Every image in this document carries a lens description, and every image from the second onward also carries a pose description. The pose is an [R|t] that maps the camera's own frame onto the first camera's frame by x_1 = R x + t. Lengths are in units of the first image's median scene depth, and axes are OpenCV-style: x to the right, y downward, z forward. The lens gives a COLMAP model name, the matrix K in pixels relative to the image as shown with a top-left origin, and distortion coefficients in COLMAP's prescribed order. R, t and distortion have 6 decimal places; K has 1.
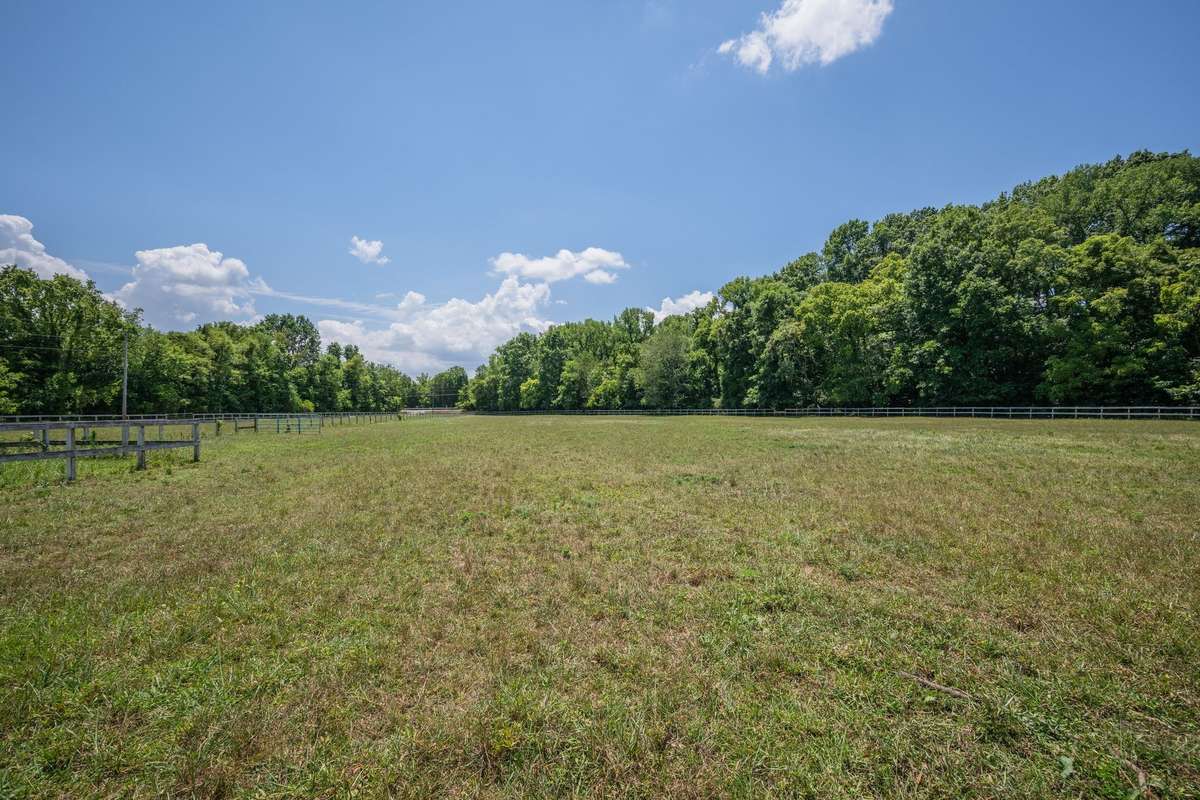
lens RADIAL K [[406.9, 0, 600.0], [0, 406.9, 400.0], [0, 0, 1]] dist [0.000092, 0.000033]
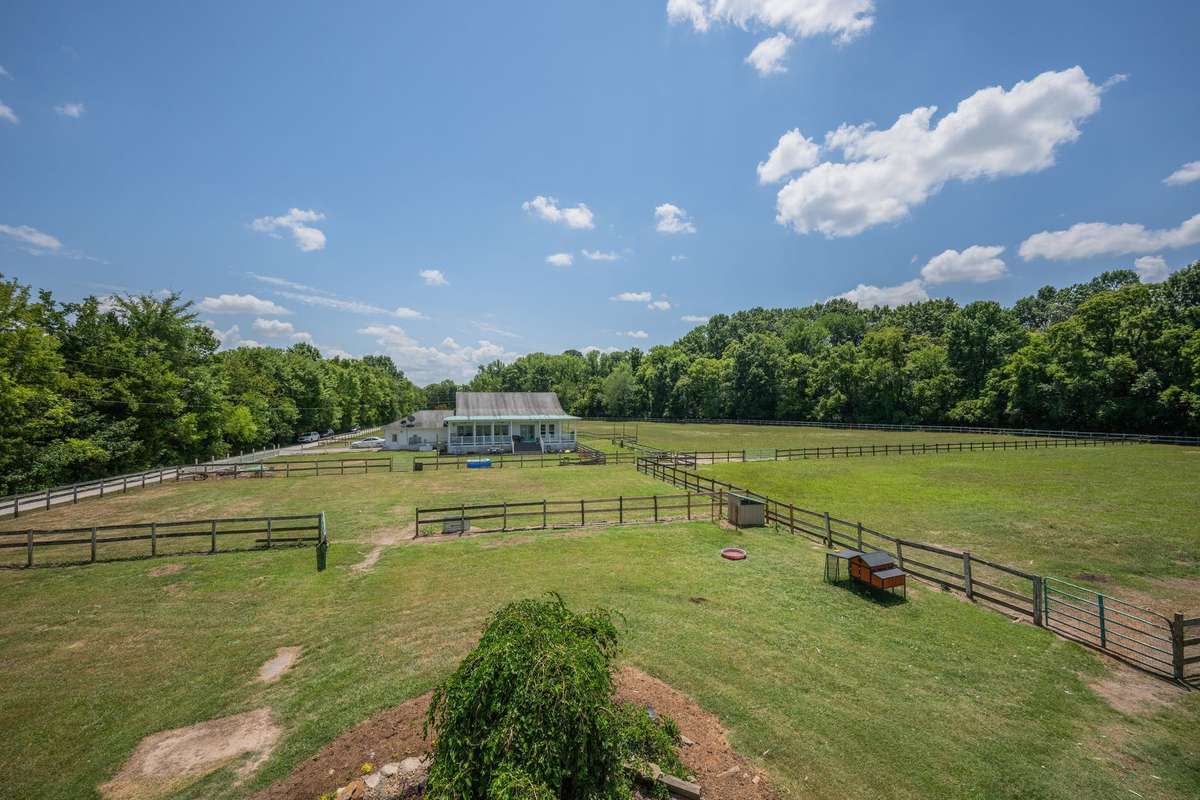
lens RADIAL K [[464.5, 0, 604.8], [0, 464.5, 404.4], [0, 0, 1]] dist [-0.000051, -0.000018]
pose [[0.969965, 0.023164, 0.242140, -0.425605], [-0.025712, 0.999642, 0.007365, -0.053368], [-0.241883, -0.013370, 0.970213, -1.021902]]
